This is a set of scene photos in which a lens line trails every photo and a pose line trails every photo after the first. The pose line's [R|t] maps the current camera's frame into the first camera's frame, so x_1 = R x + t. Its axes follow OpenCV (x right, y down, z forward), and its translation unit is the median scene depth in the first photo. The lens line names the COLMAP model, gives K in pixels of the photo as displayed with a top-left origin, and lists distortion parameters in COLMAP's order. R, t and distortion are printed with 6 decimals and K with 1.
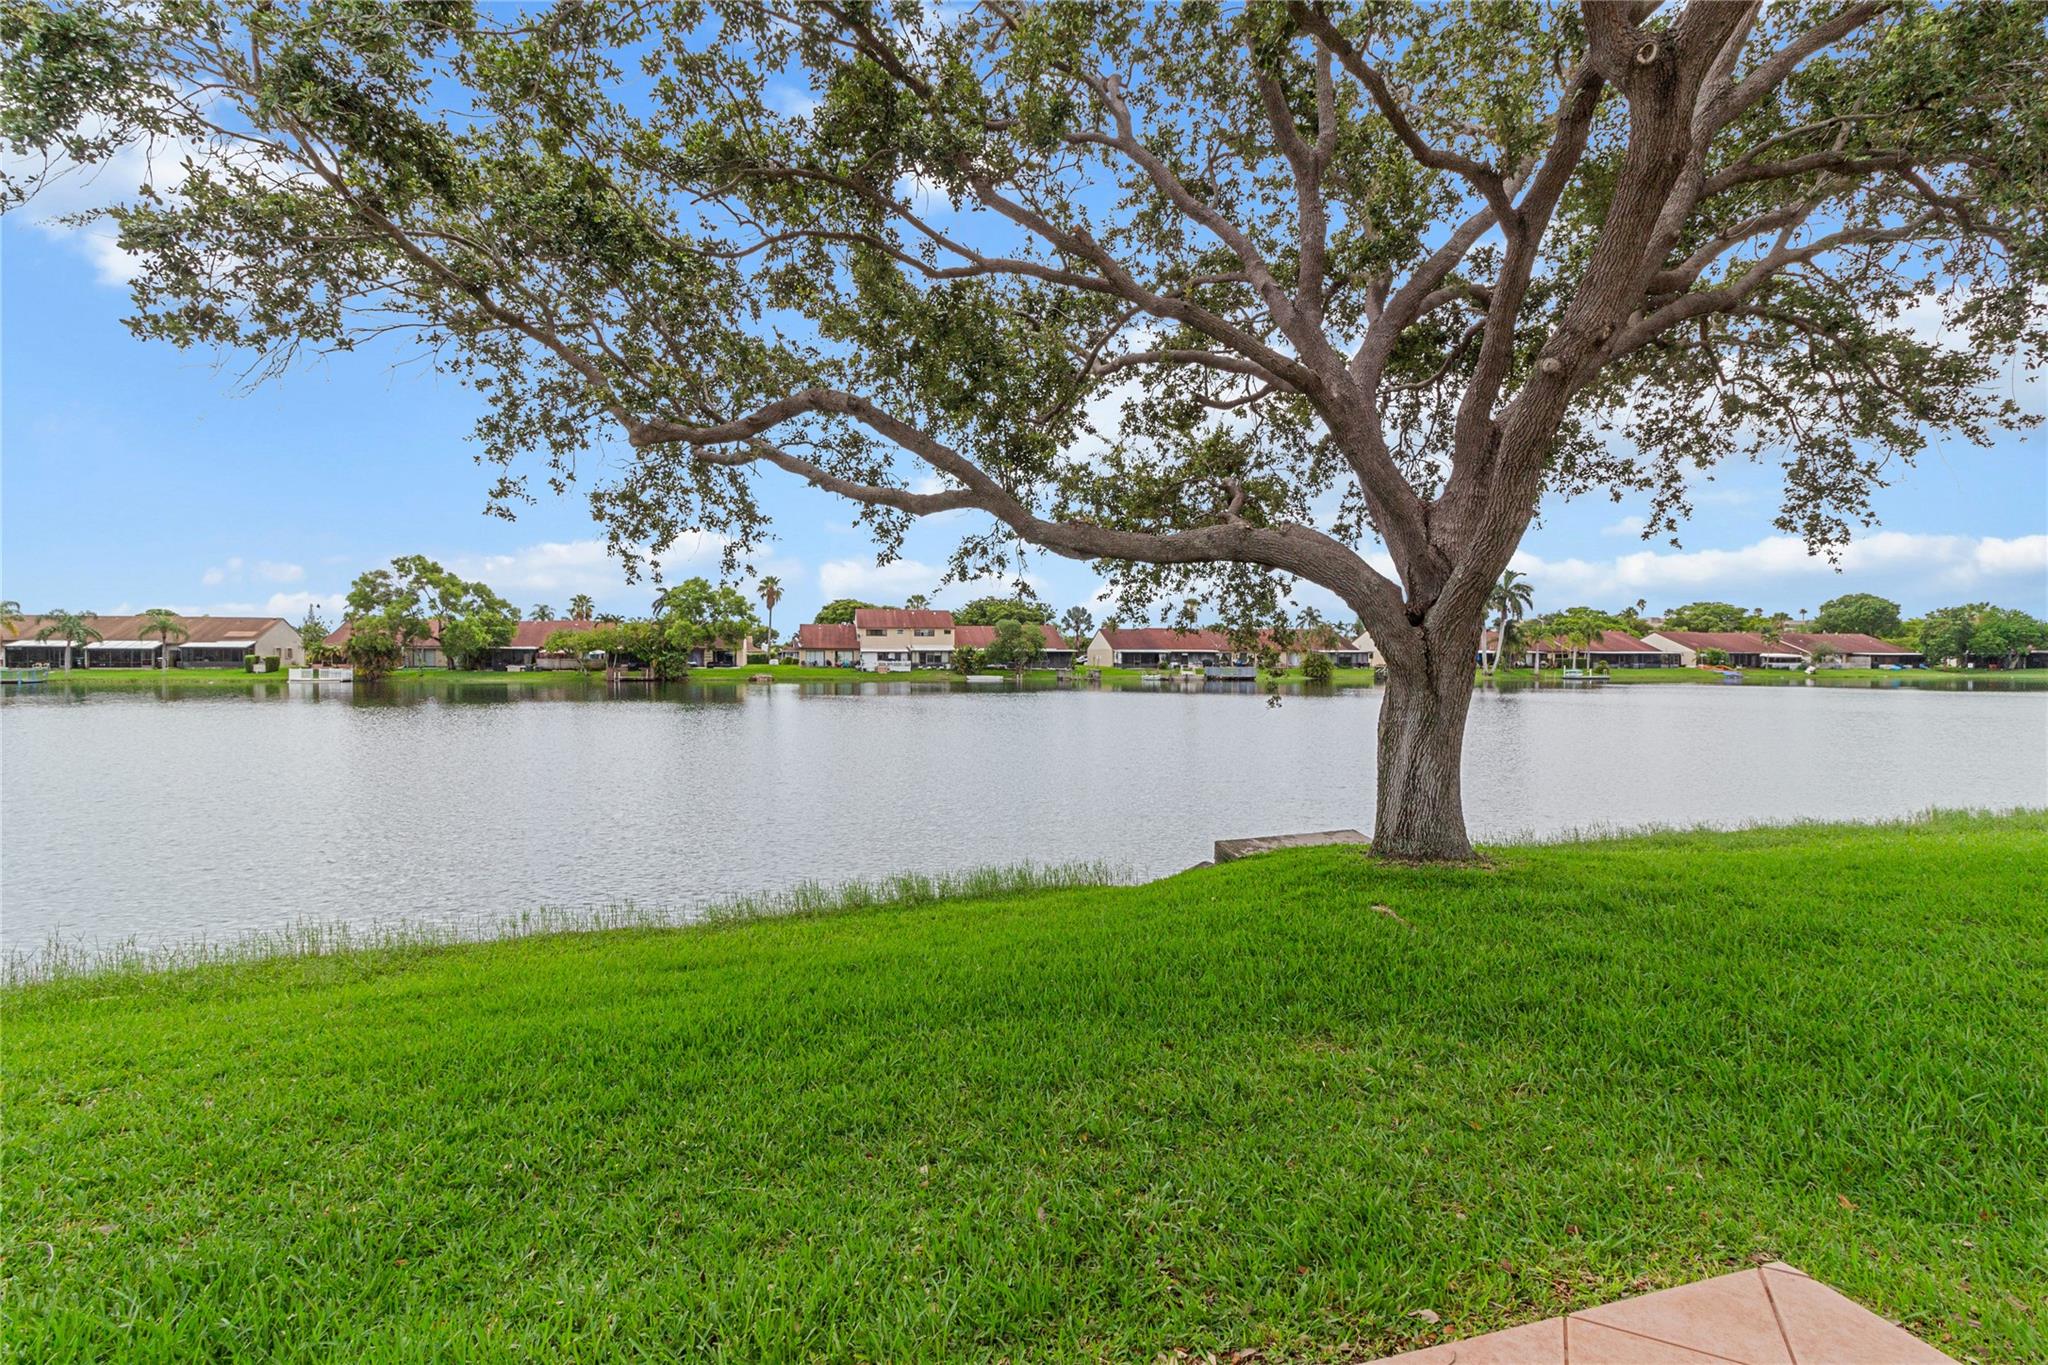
lens RADIAL K [[956.1, 0, 1031.3], [0, 956.1, 681.0], [0, 0, 1]] dist [-0.003399, 0.011622]
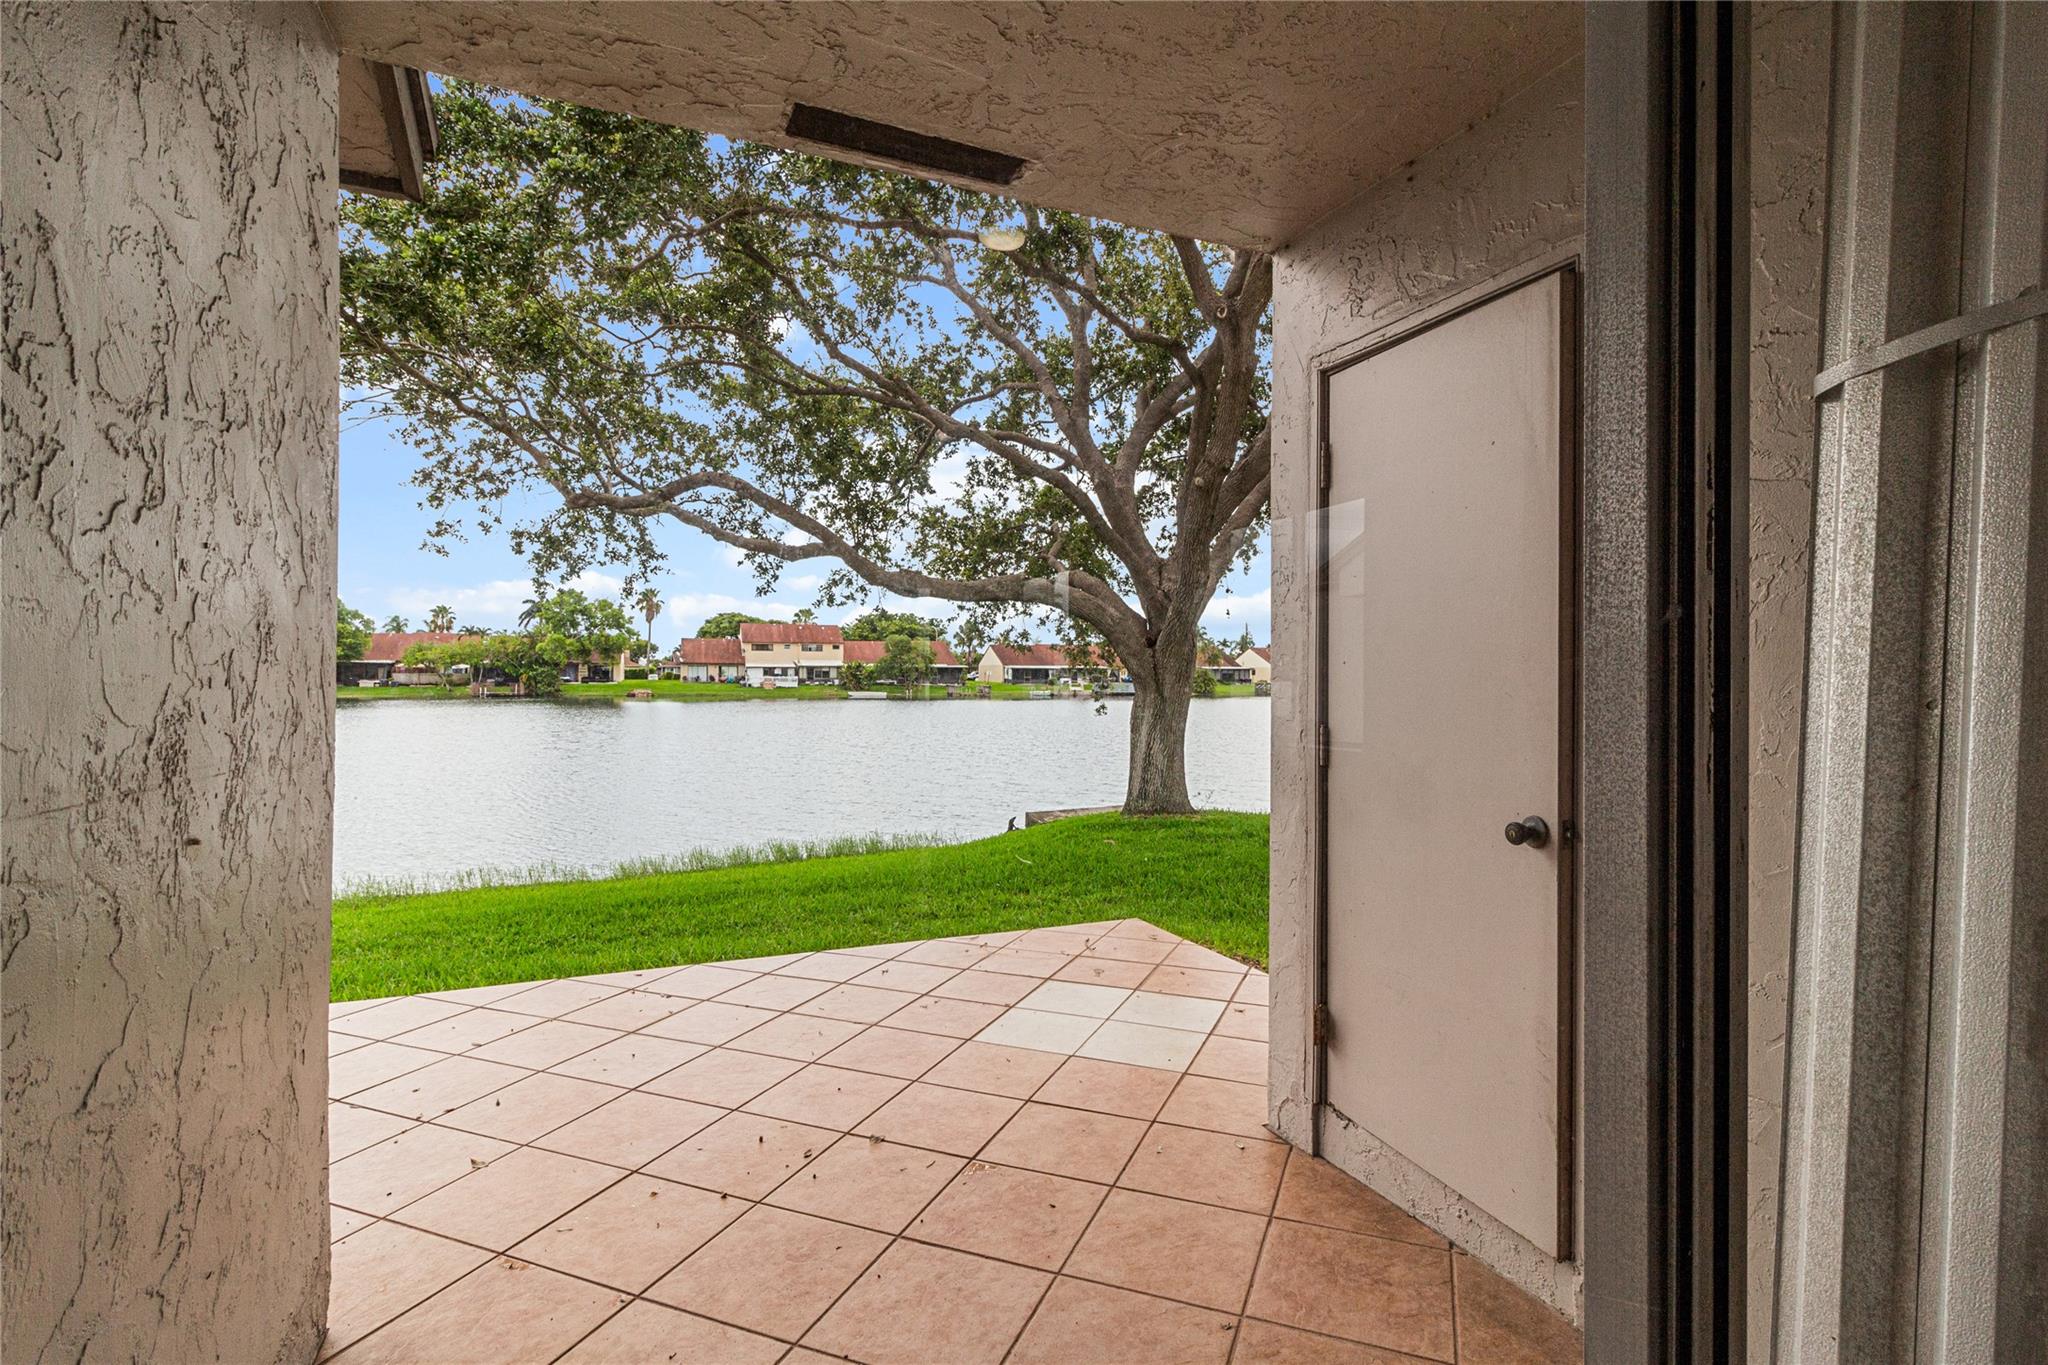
lens RADIAL K [[968.4, 0, 1044.1], [0, 968.4, 683.5], [0, 0, 1]] dist [-0.050370, 0.118292]
pose [[0.992398, 0.000672, 0.123071, 0.037568], [0.001065, 0.999901, -0.014052, 0.007790], [-0.123068, 0.014077, 0.992298, -0.199854]]
